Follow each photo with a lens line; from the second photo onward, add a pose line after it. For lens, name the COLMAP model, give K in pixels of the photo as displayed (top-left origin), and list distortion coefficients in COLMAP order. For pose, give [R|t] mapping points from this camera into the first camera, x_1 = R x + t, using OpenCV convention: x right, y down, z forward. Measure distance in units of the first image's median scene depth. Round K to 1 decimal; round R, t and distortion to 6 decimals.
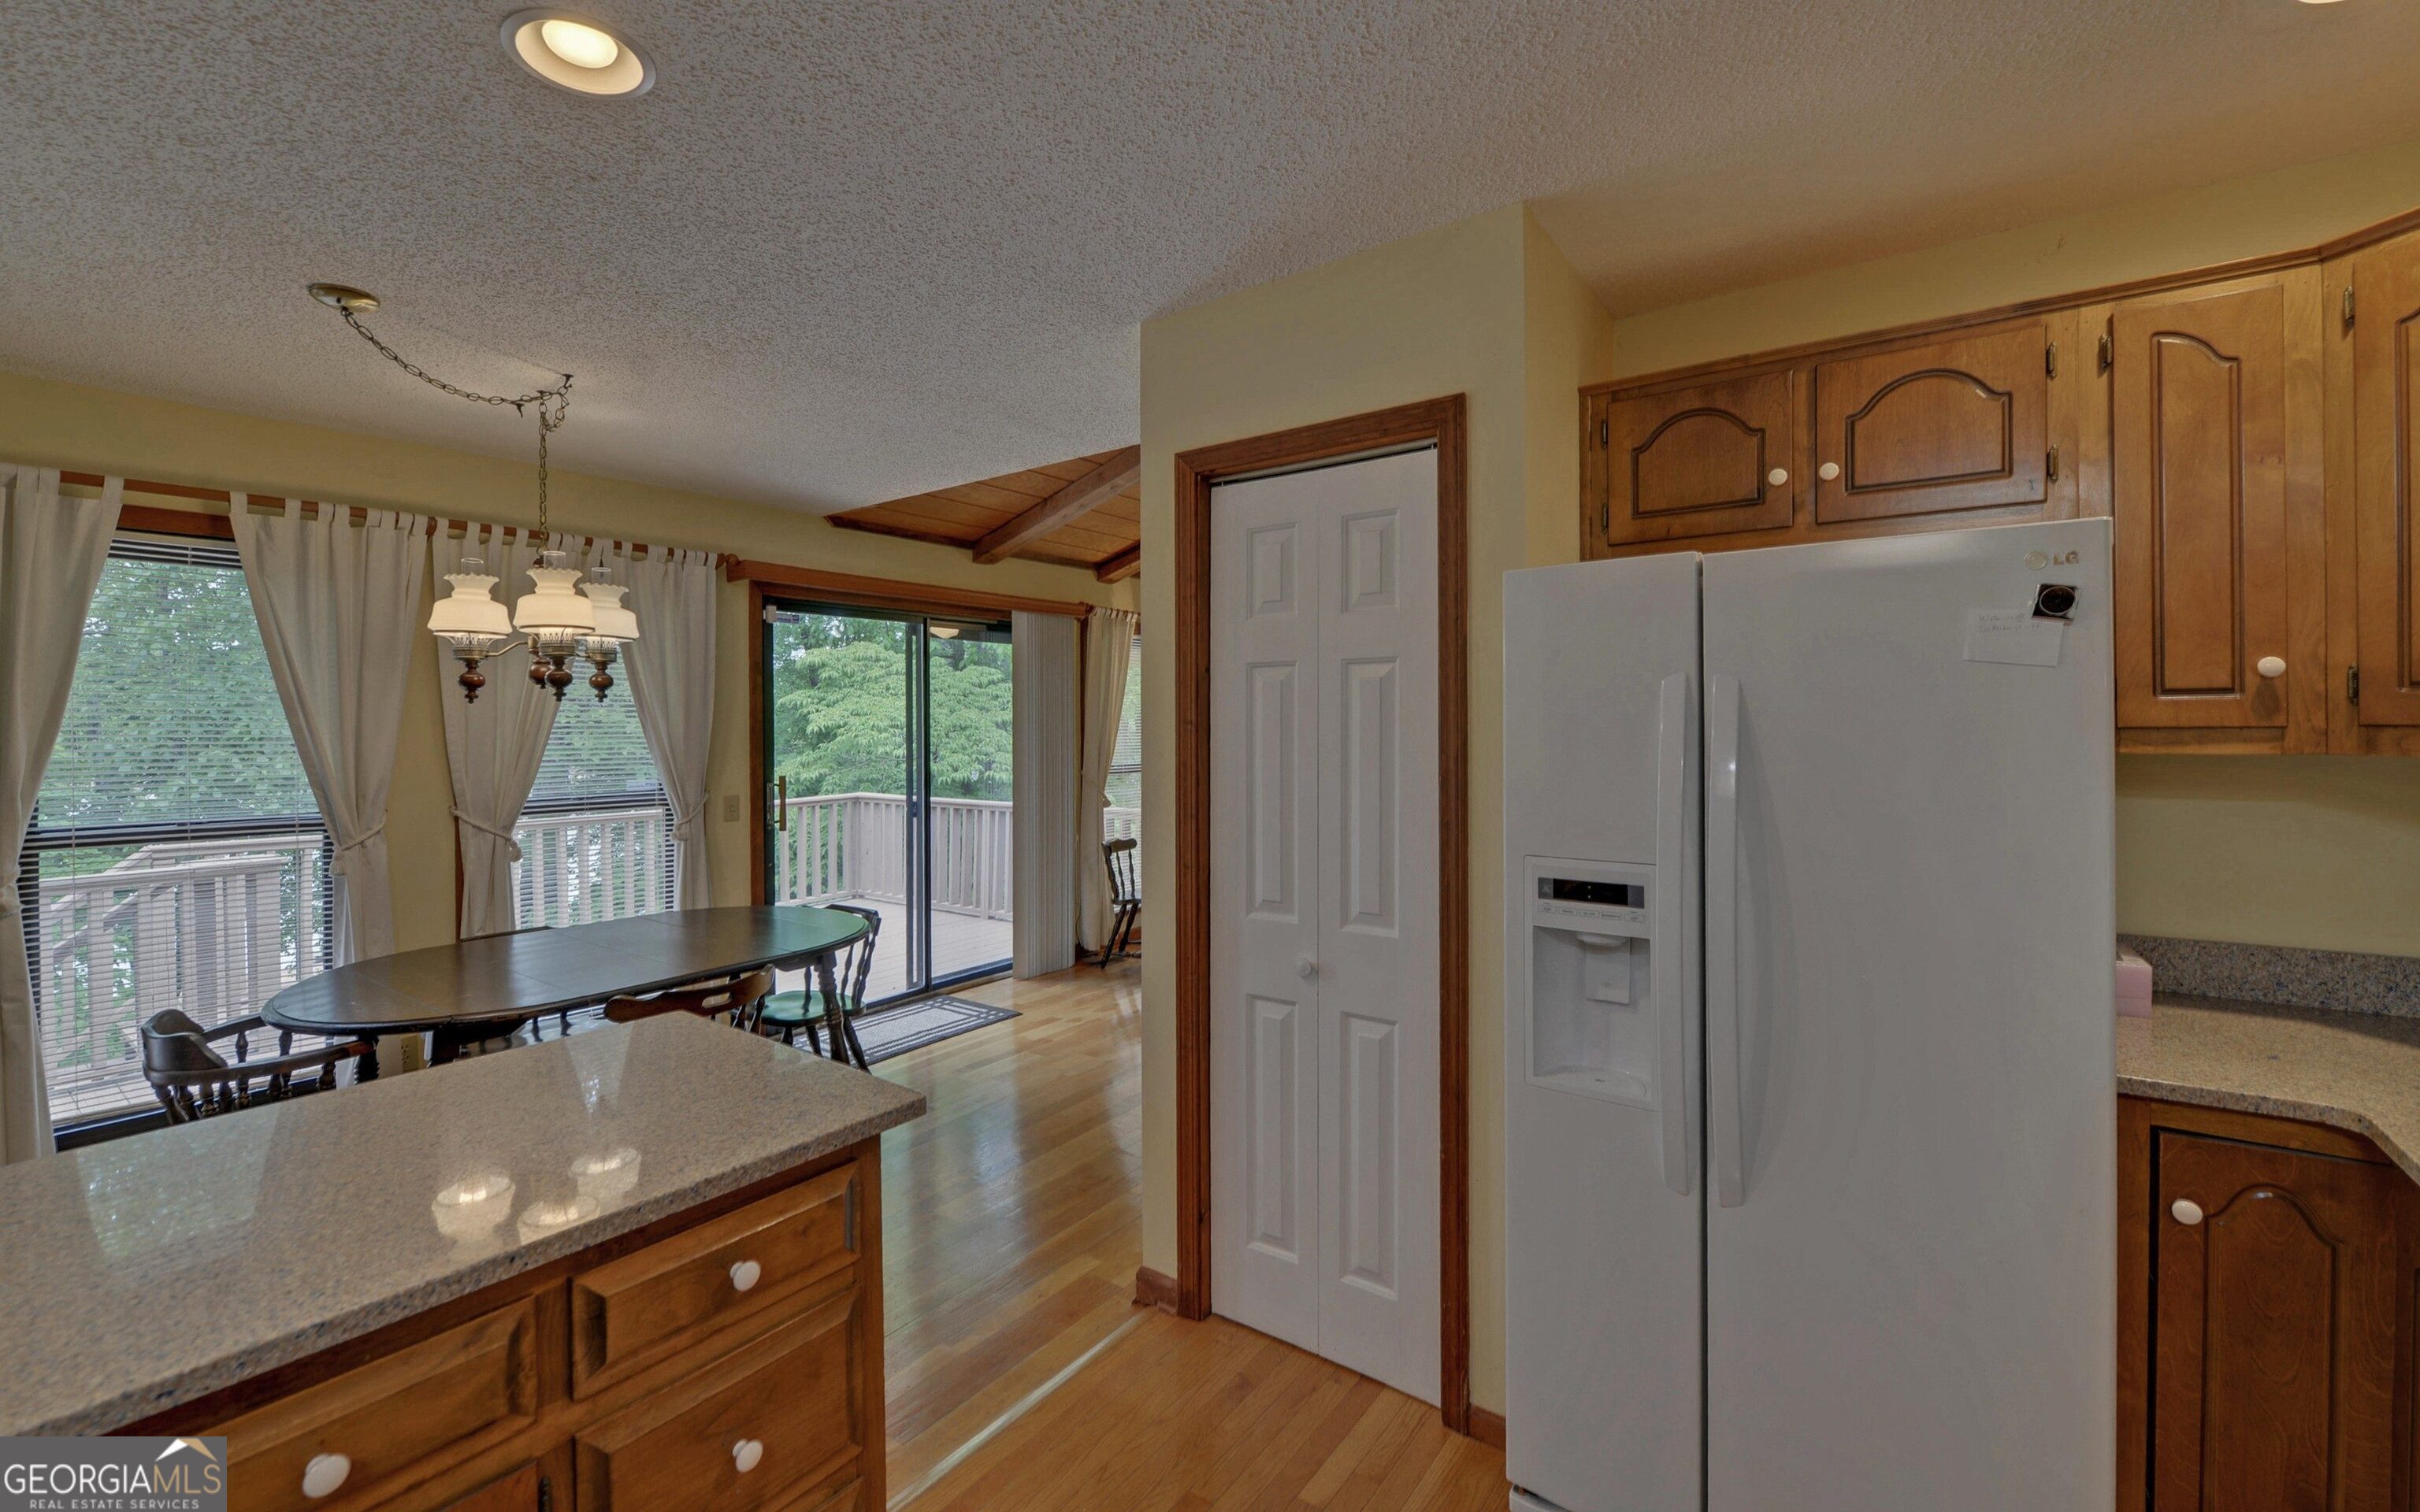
lens RADIAL K [[984.1, 0, 1200.7], [0, 984.1, 738.7], [0, 0, 1]] dist [-0.010765, -0.000874]
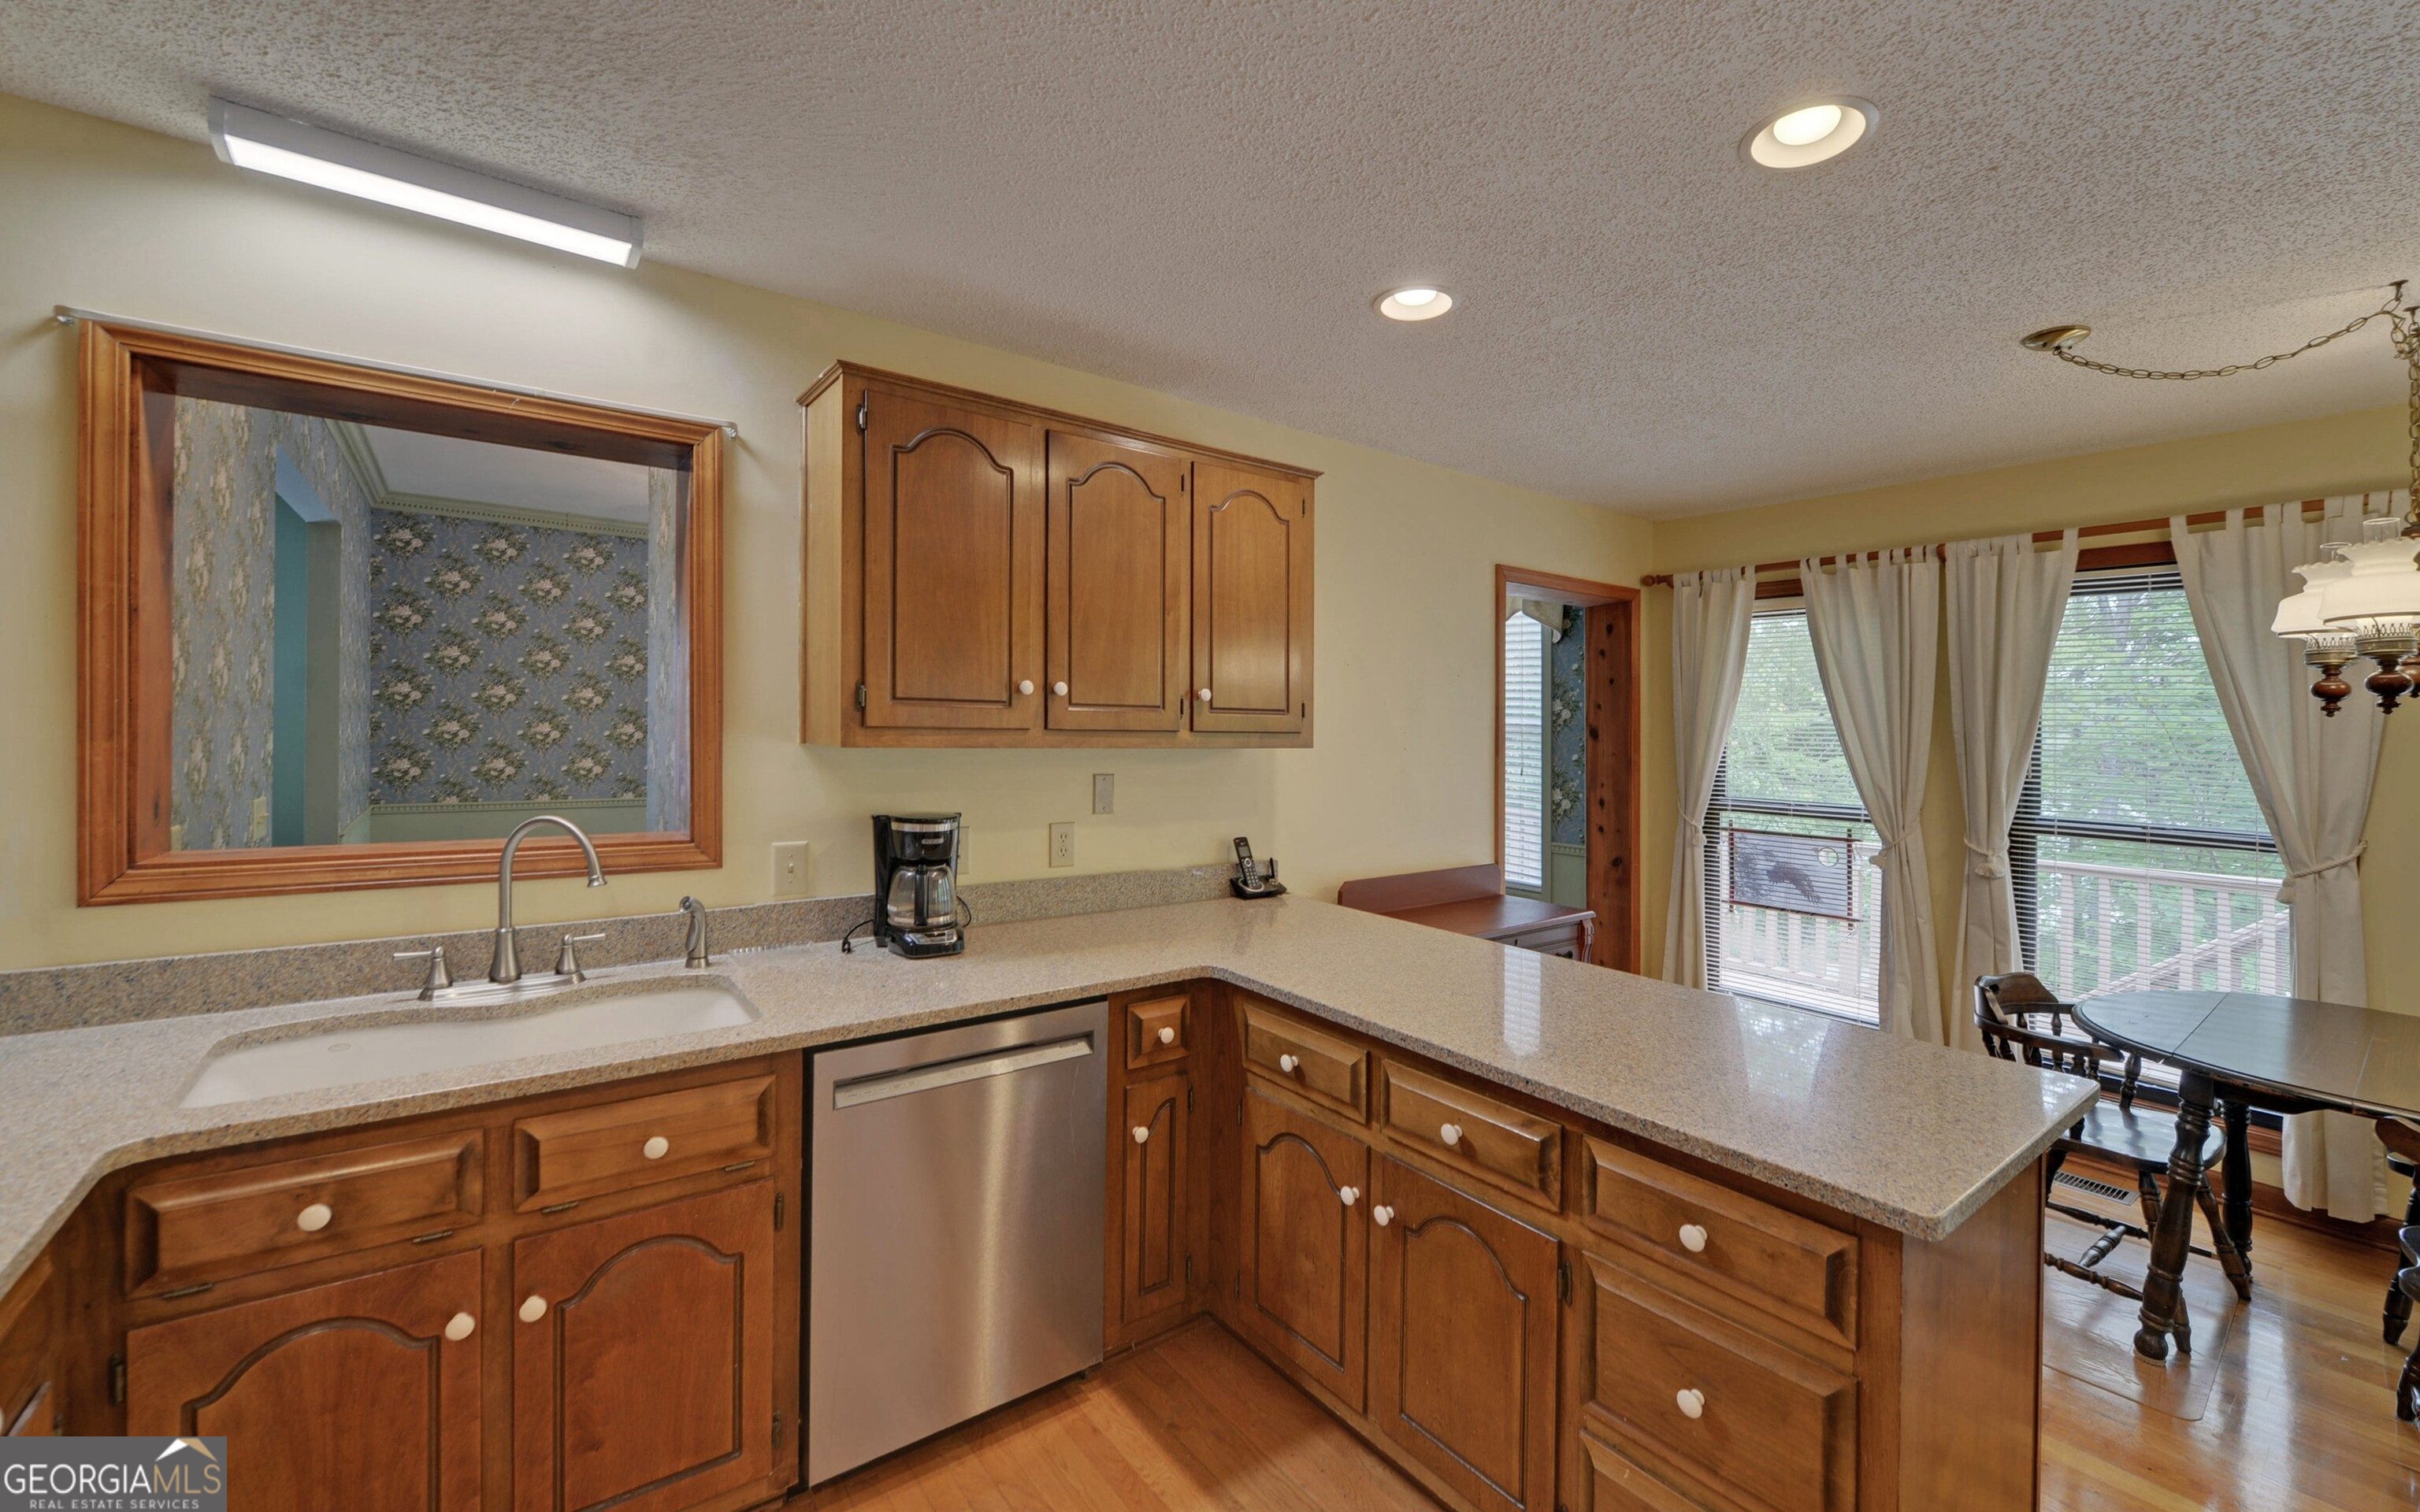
lens RADIAL K [[984.1, 0, 1240.6], [0, 984.1, 722.2], [0, 0, 1]] dist [-0.010765, -0.000874]
pose [[-0.270935, -0.000250, -0.962598, 0.306201], [-0.033613, 0.999393, 0.009201, -0.007756], [0.962011, 0.034849, -0.270778, 0.337062]]
